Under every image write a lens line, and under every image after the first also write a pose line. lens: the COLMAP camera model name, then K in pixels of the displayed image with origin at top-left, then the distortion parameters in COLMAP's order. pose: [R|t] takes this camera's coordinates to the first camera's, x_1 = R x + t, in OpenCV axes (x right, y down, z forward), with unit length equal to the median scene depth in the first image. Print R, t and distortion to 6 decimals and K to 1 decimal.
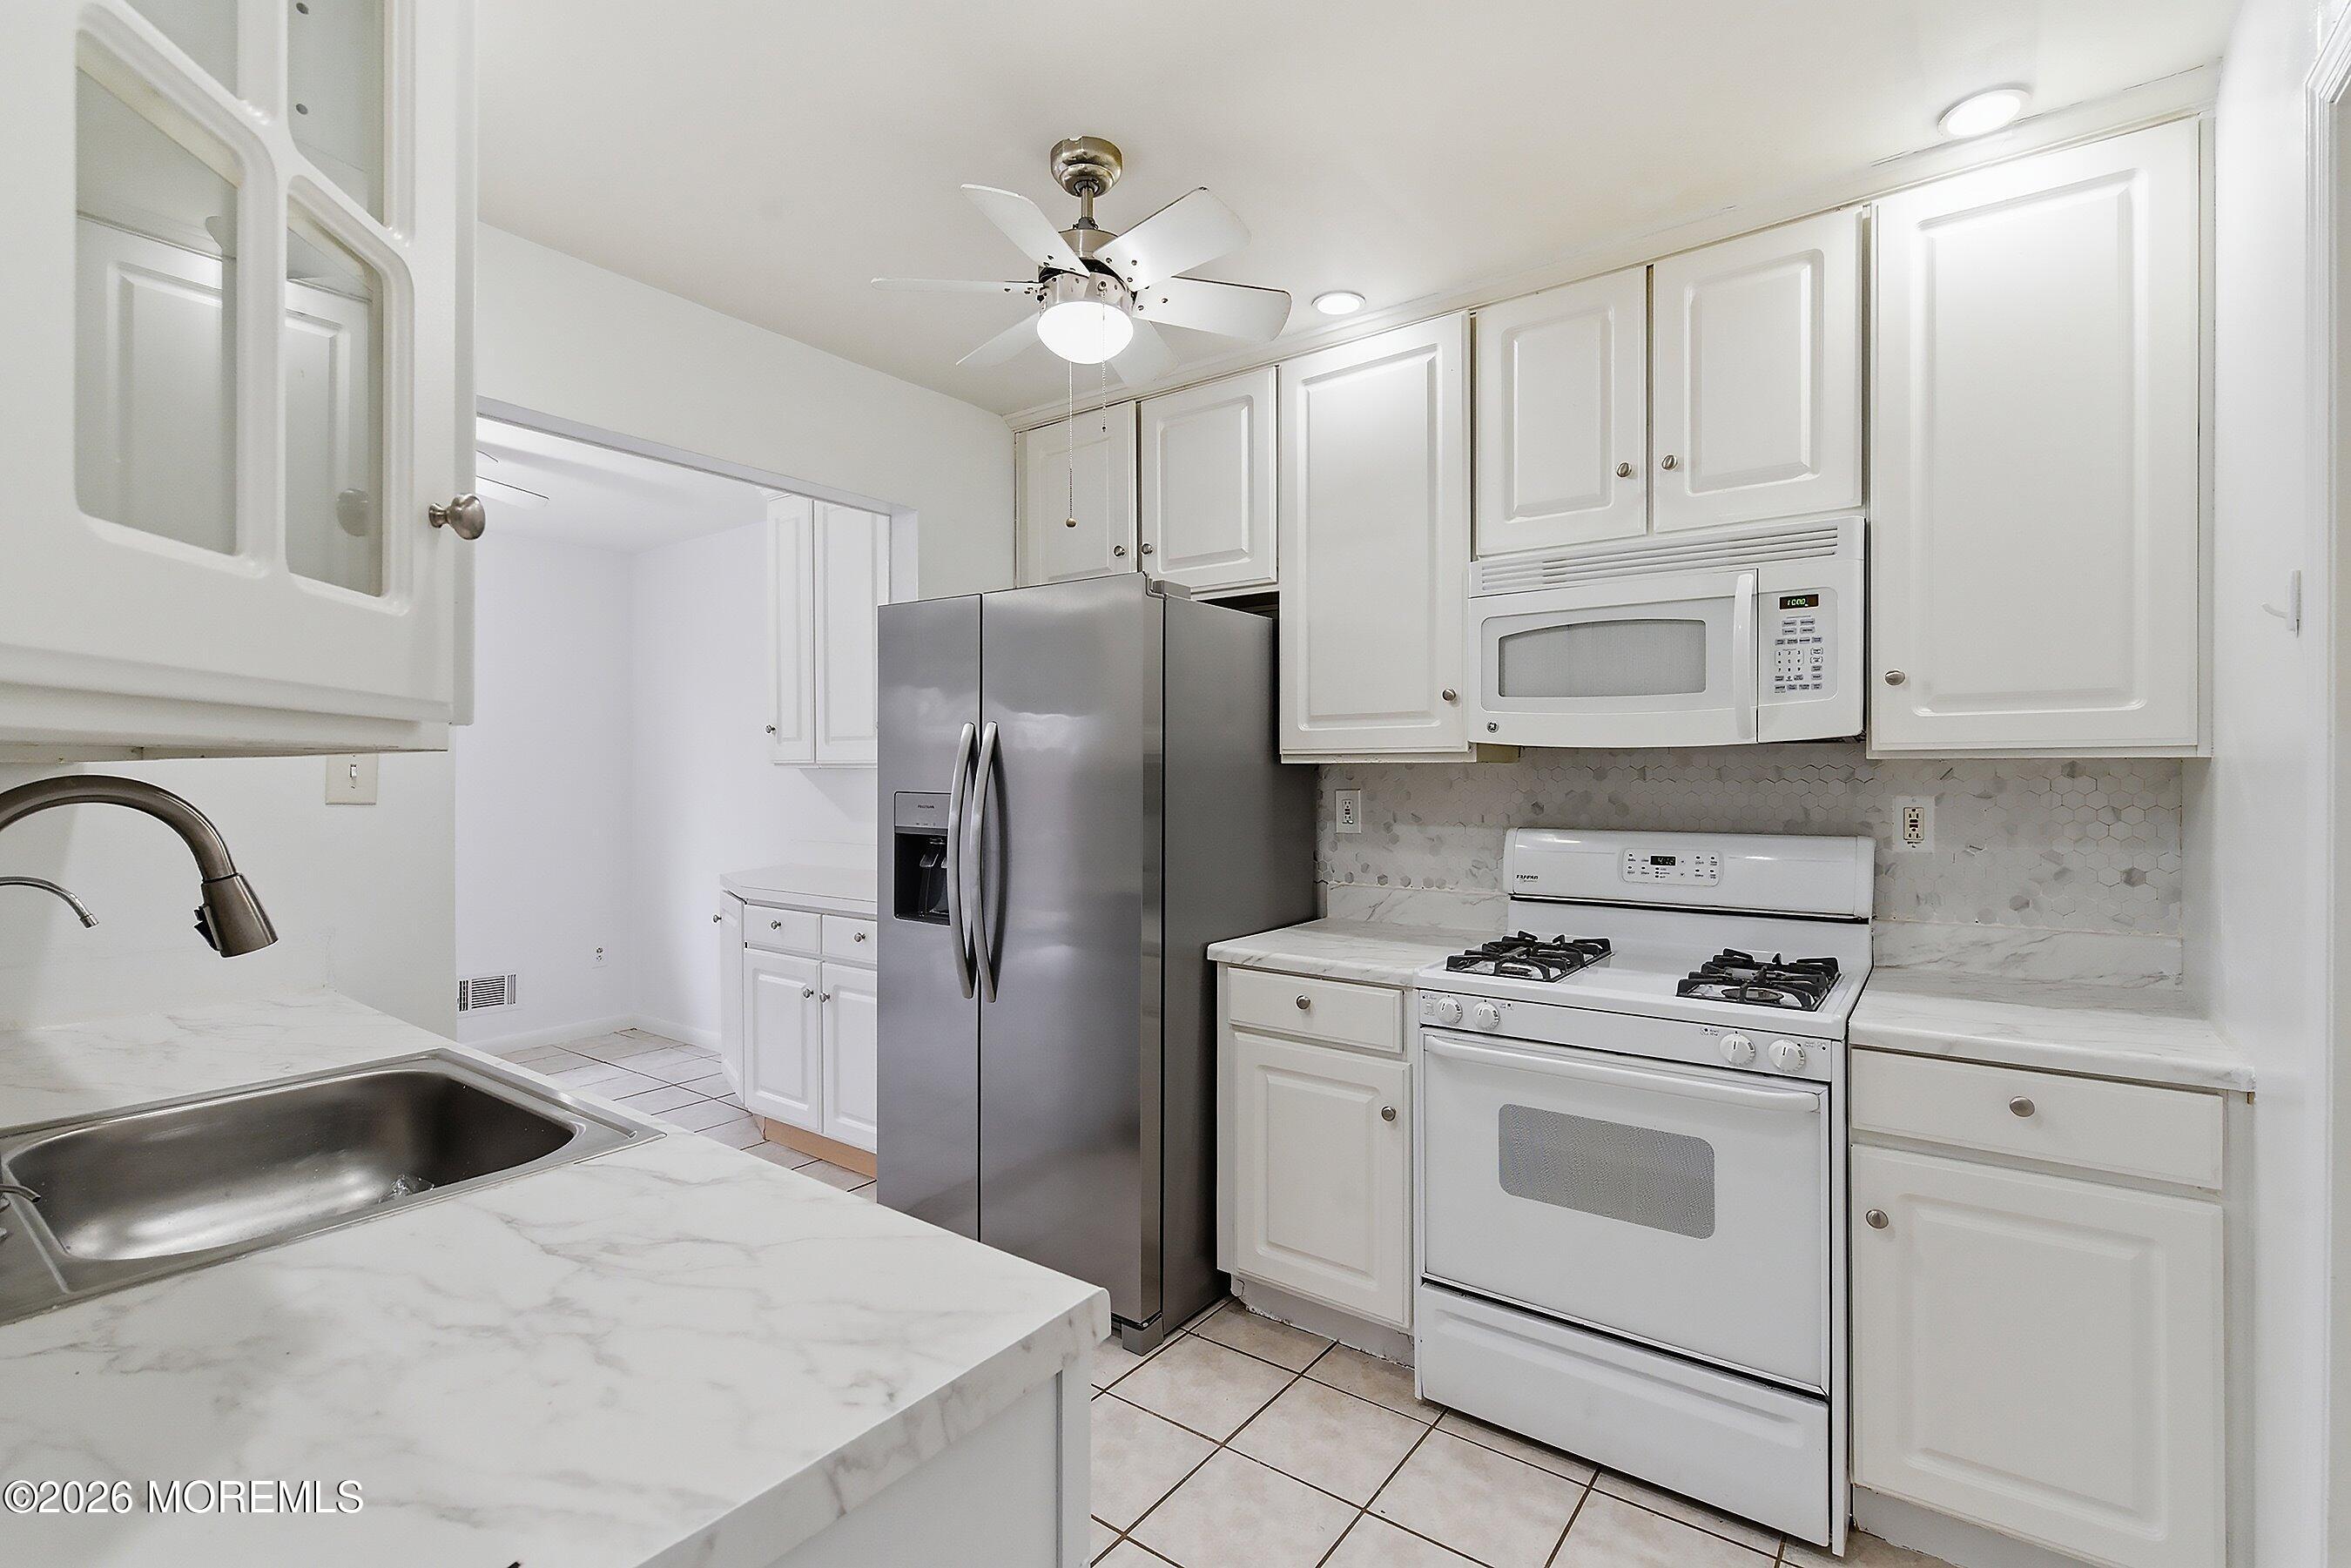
lens RADIAL K [[1057.5, 0, 1175.5], [0, 1057.5, 784.0], [0, 0, 1]] dist [0.000130, 0.000040]
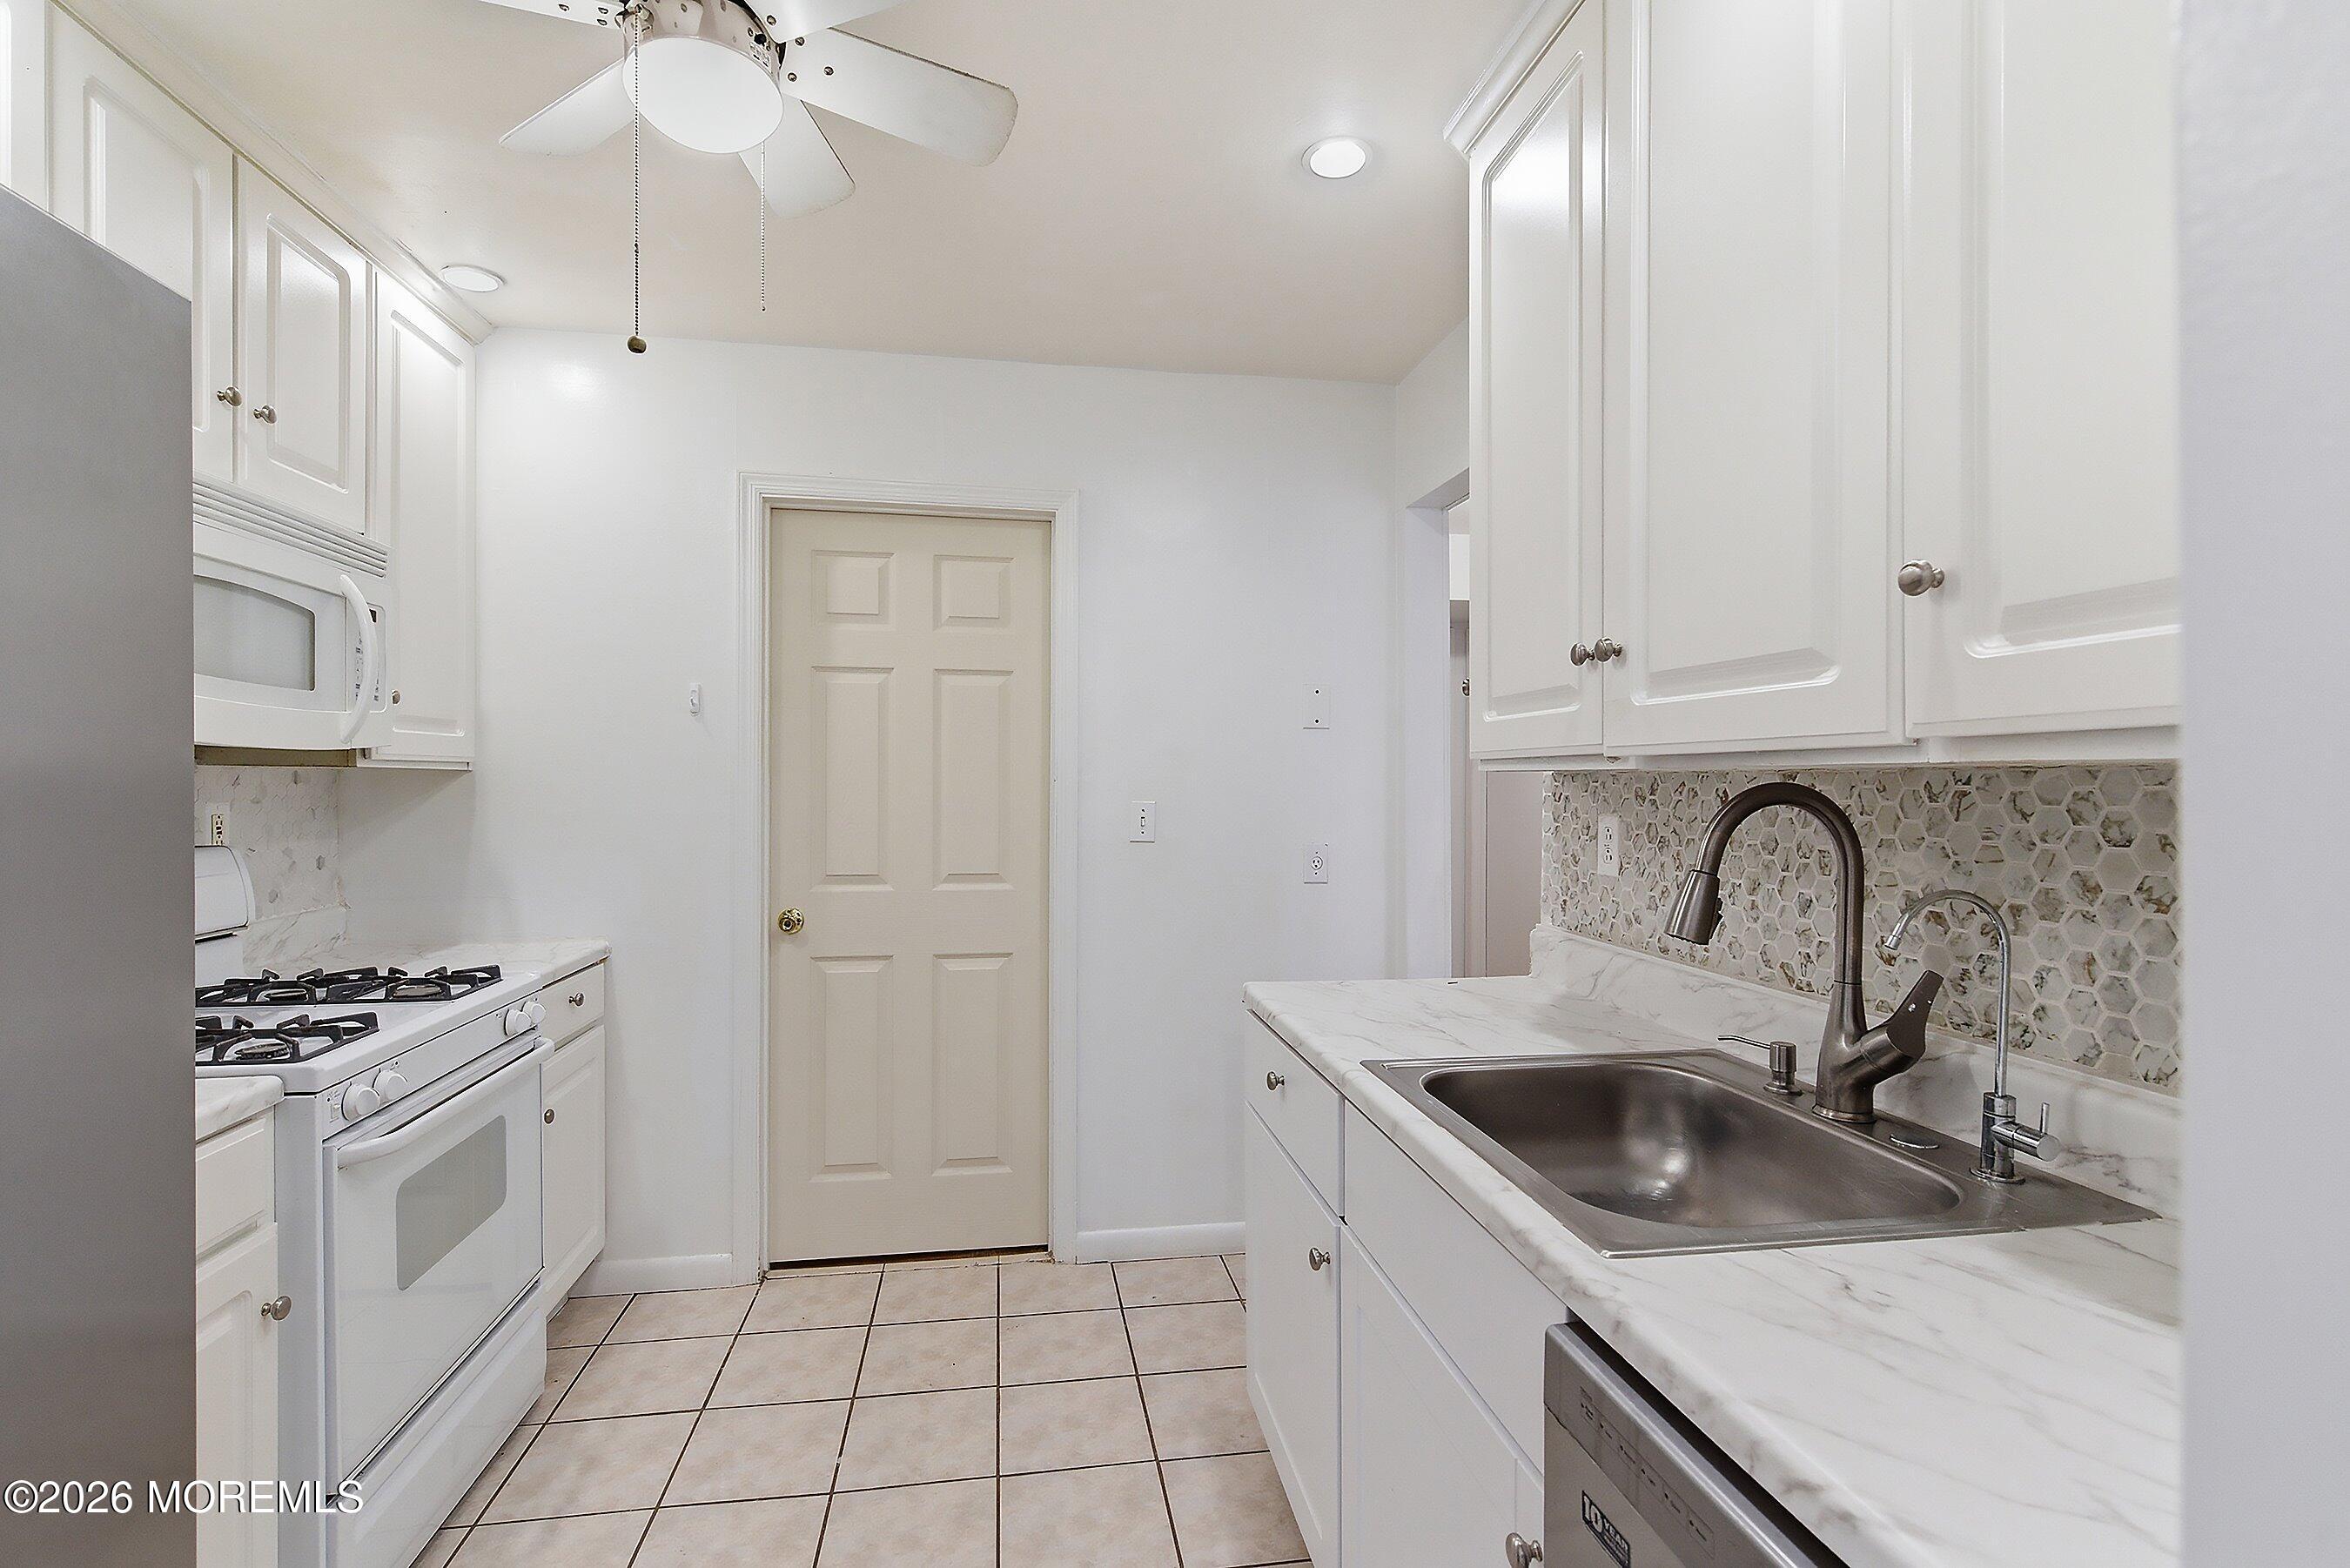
lens RADIAL K [[1089.1, 0, 1178.1], [0, 1089.1, 762.7], [0, 0, 1]] dist [-0.001332, -0.000087]
pose [[-0.717743, 0.011481, 0.696213, -0.706276], [0.003336, 0.999909, -0.013050, -0.010640], [-0.696300, -0.007044, -0.717716, 1.177761]]
